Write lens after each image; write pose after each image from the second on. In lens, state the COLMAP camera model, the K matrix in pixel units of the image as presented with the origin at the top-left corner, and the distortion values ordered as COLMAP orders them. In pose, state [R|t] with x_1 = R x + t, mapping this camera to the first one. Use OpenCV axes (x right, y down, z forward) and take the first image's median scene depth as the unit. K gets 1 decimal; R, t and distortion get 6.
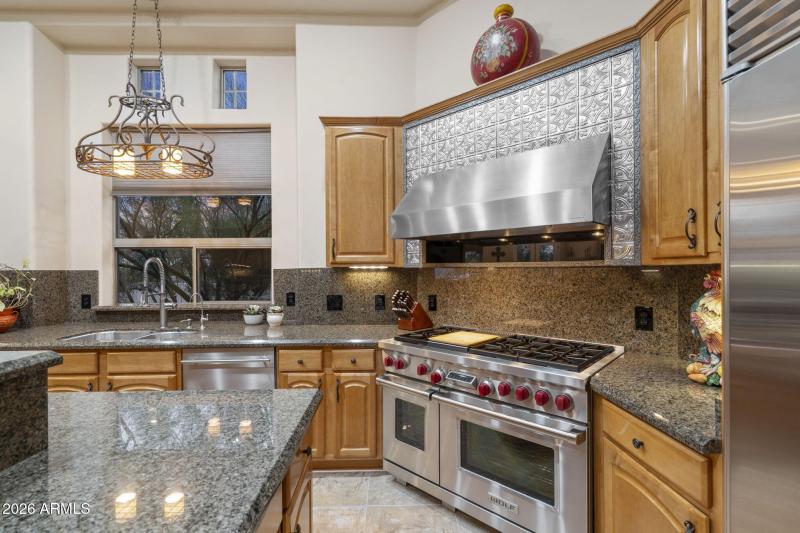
lens RADIAL K [[365.4, 0, 399.8], [0, 365.4, 270.1], [0, 0, 1]] dist [-0.006821, 0.002537]
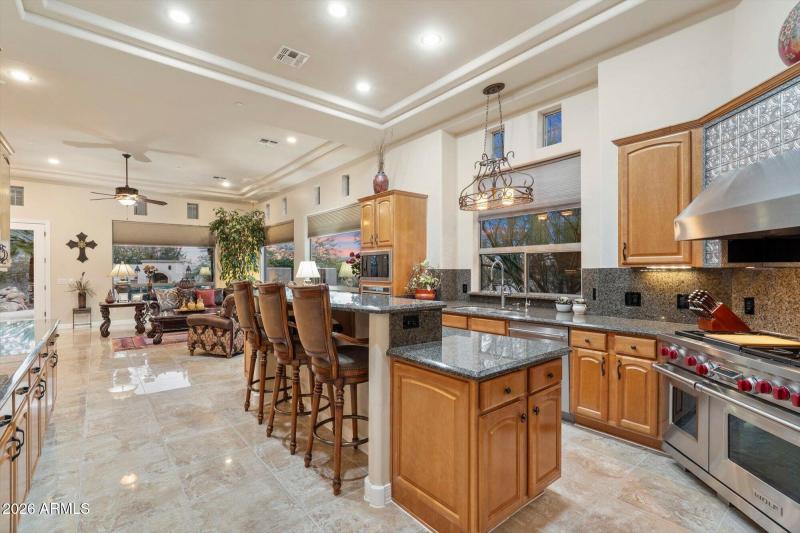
lens RADIAL K [[365.4, 0, 399.7], [0, 365.4, 269.8], [0, 0, 1]] dist [-0.006821, 0.002537]
pose [[0.613321, 0.004186, -0.789823, 0.290215], [-0.002731, 0.999991, 0.003179, -0.001660], [0.789829, 0.000207, 0.613327, -0.269528]]
